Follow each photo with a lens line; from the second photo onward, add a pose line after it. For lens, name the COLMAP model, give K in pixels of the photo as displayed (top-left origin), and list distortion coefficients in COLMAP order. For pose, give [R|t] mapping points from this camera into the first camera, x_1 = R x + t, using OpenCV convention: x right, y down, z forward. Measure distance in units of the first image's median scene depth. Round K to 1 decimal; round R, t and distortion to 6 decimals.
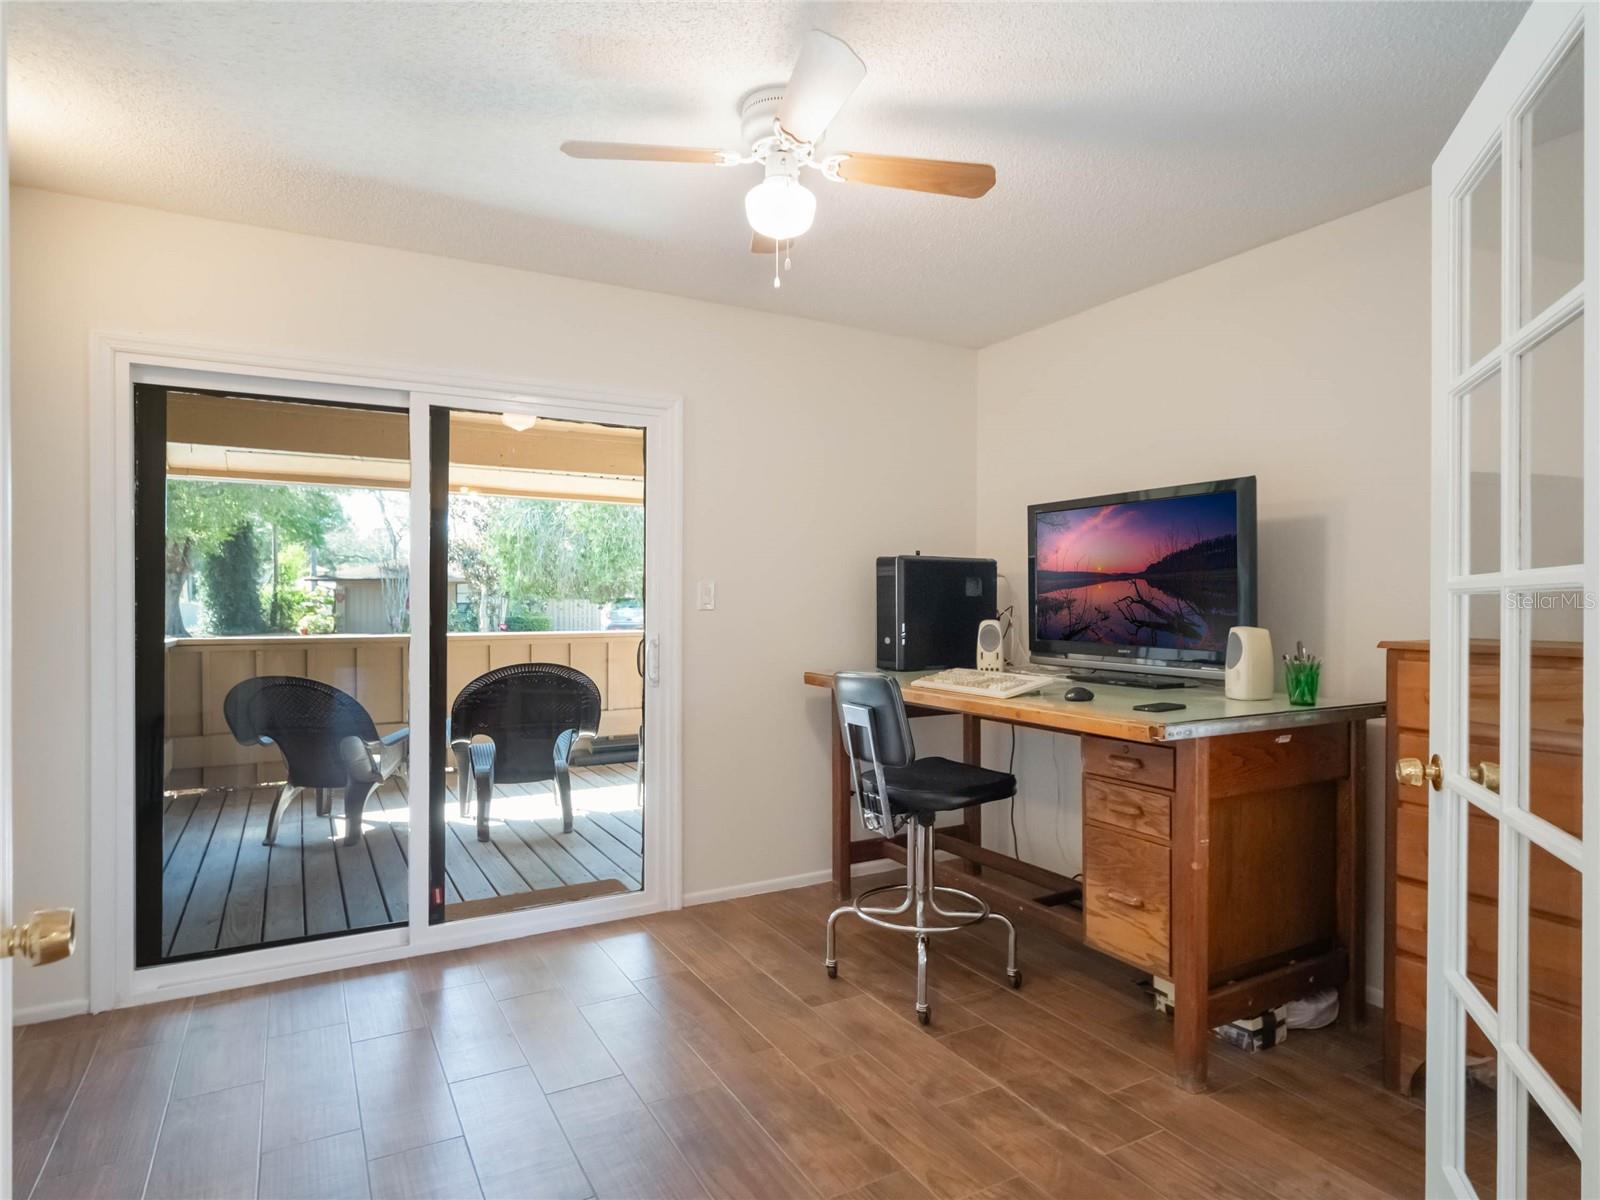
lens RADIAL K [[897.7, 0, 793.0], [0, 897.7, 604.5], [0, 0, 1]] dist [0.021698, -0.024014]
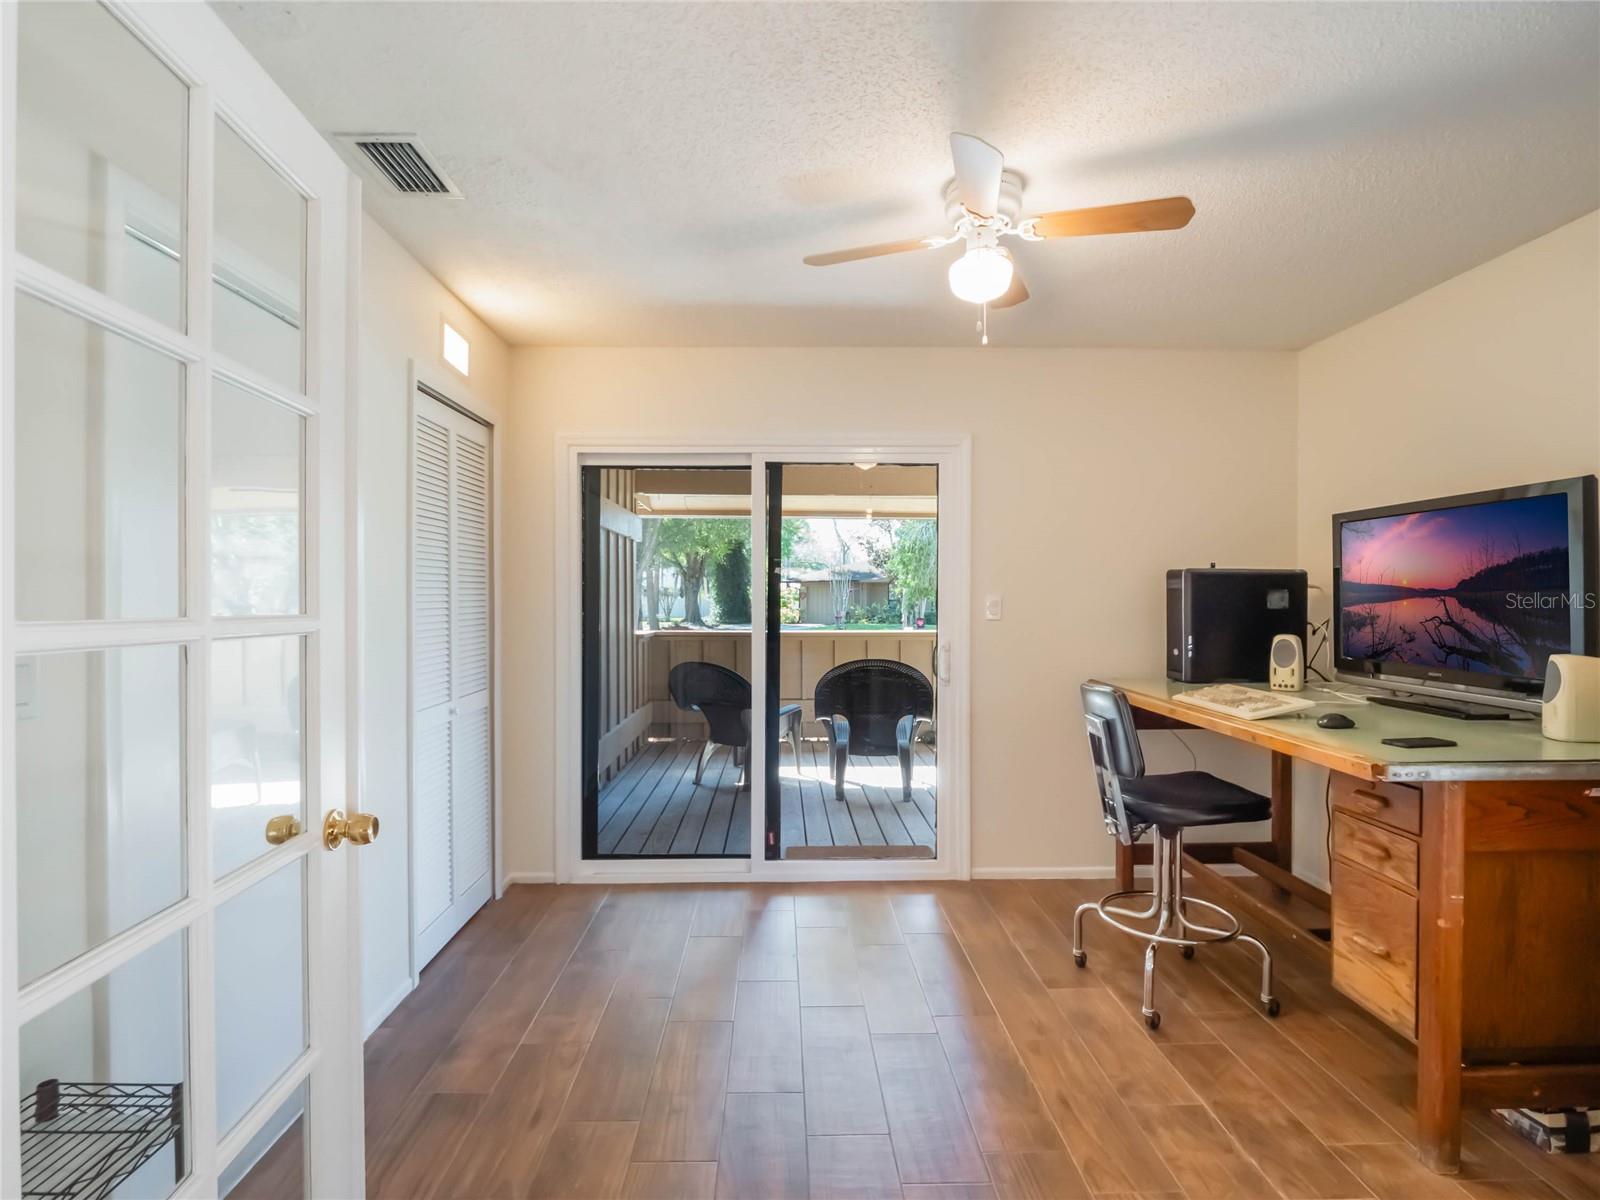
lens RADIAL K [[791.3, 0, 800.0], [0, 791.3, 600.0], [0, 0, 1]] dist [-0.012861, 0.000603]
pose [[0.885882, 0.002459, -0.463904, 0.176551], [-0.002484, 0.999997, 0.000559, -0.022418], [0.463904, 0.000657, 0.885885, 0.009518]]
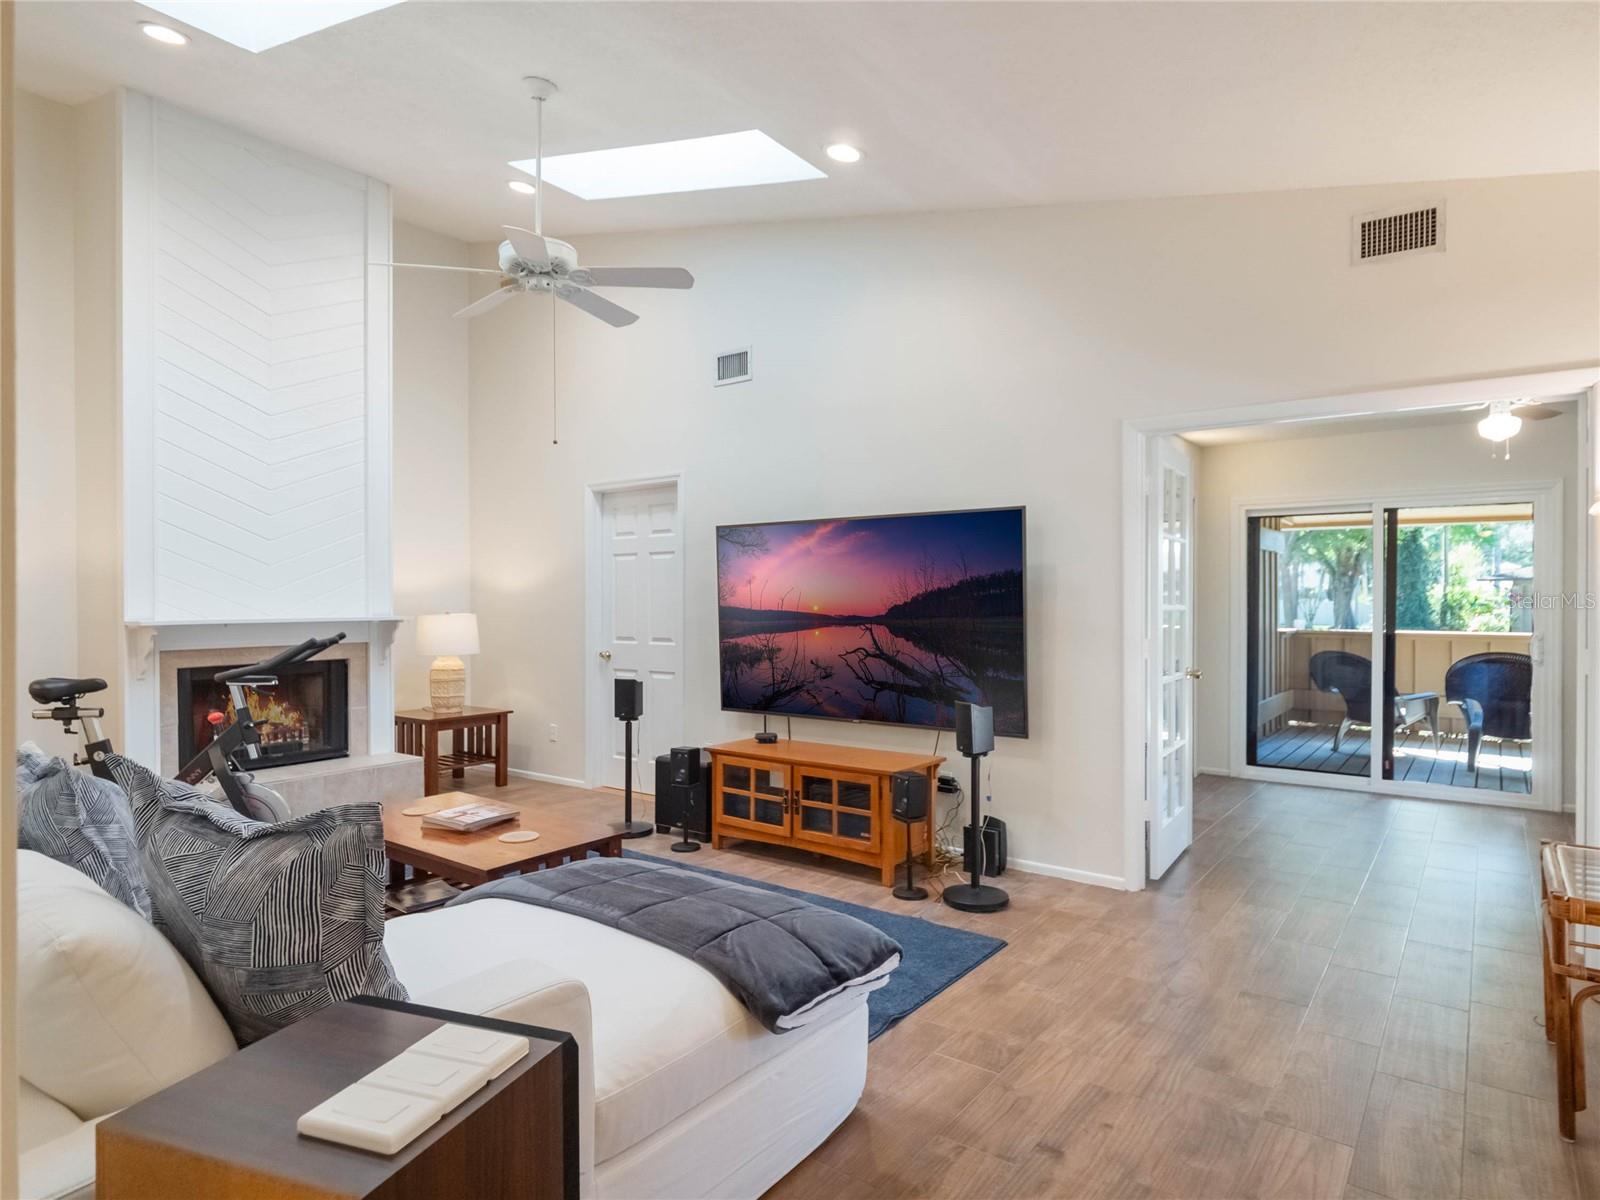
lens RADIAL K [[926.0, 0, 798.0], [0, 926.0, 605.9], [0, 0, 1]] dist [0.003133, 0.000525]
pose [[0.405902, 0.008066, -0.913881, 0.919389], [-0.005137, 0.999965, 0.006544, -0.019894], [0.913902, 0.002039, 0.405930, -0.966023]]
